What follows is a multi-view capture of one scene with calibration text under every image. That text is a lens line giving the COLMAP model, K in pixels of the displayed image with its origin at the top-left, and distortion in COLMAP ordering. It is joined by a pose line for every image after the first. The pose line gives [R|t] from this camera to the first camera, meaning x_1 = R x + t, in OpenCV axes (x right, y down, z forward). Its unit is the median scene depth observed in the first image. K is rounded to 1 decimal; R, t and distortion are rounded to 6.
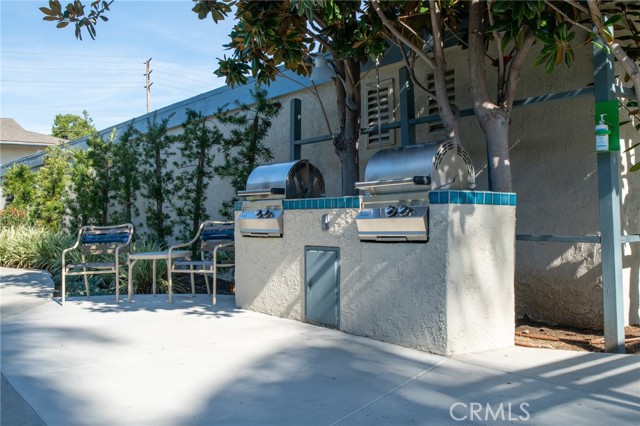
lens RADIAL K [[627.2, 0, 322.2], [0, 627.2, 214.0], [0, 0, 1]] dist [0.020578, 0.000000]
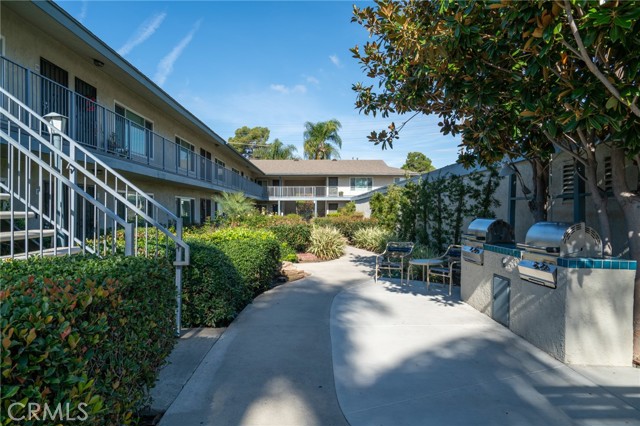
lens RADIAL K [[392.6, 0, 324.1], [0, 392.6, 212.4], [0, 0, 1]] dist [0.003559, 0.002024]
pose [[0.813629, 0.027829, -0.580718, 0.196430], [-0.019842, 0.999601, 0.020104, -0.117430], [0.581046, -0.004835, 0.813856, -0.112382]]
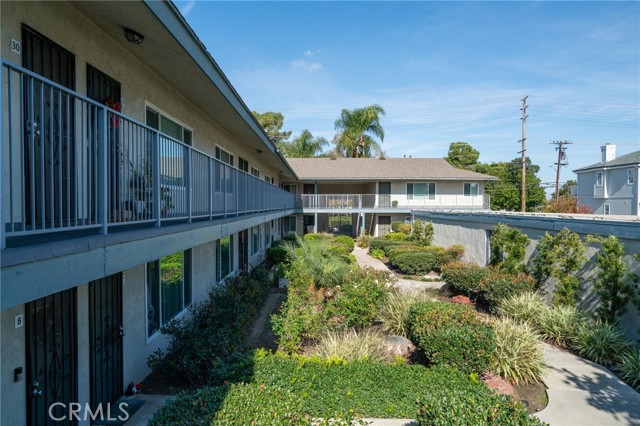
lens RADIAL K [[444.5, 0, 320.5], [0, 444.5, 217.2], [0, 0, 1]] dist [0.001364, -0.007046]
pose [[0.805119, 0.046681, -0.591274, -0.633067], [-0.021612, 0.998545, 0.049407, -0.357852], [0.592720, -0.027000, 0.804956, 0.148904]]
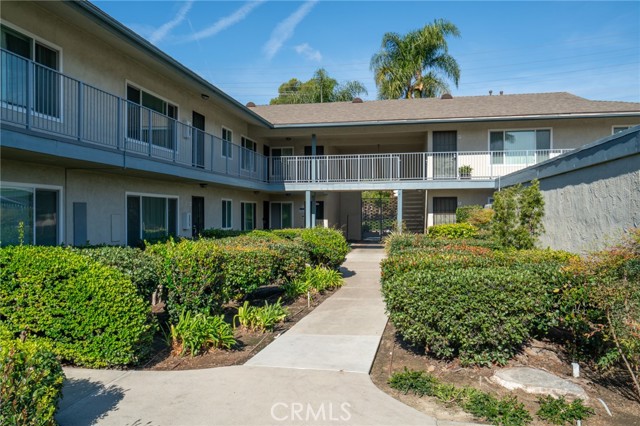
lens RADIAL K [[486.1, 0, 322.1], [0, 486.1, 215.6], [0, 0, 1]] dist [-0.042894, 0.001257]
pose [[0.674747, 0.025644, -0.737604, -1.446447], [-0.011933, 0.999645, 0.023839, -0.088122], [0.737953, -0.007284, 0.674813, 2.228085]]
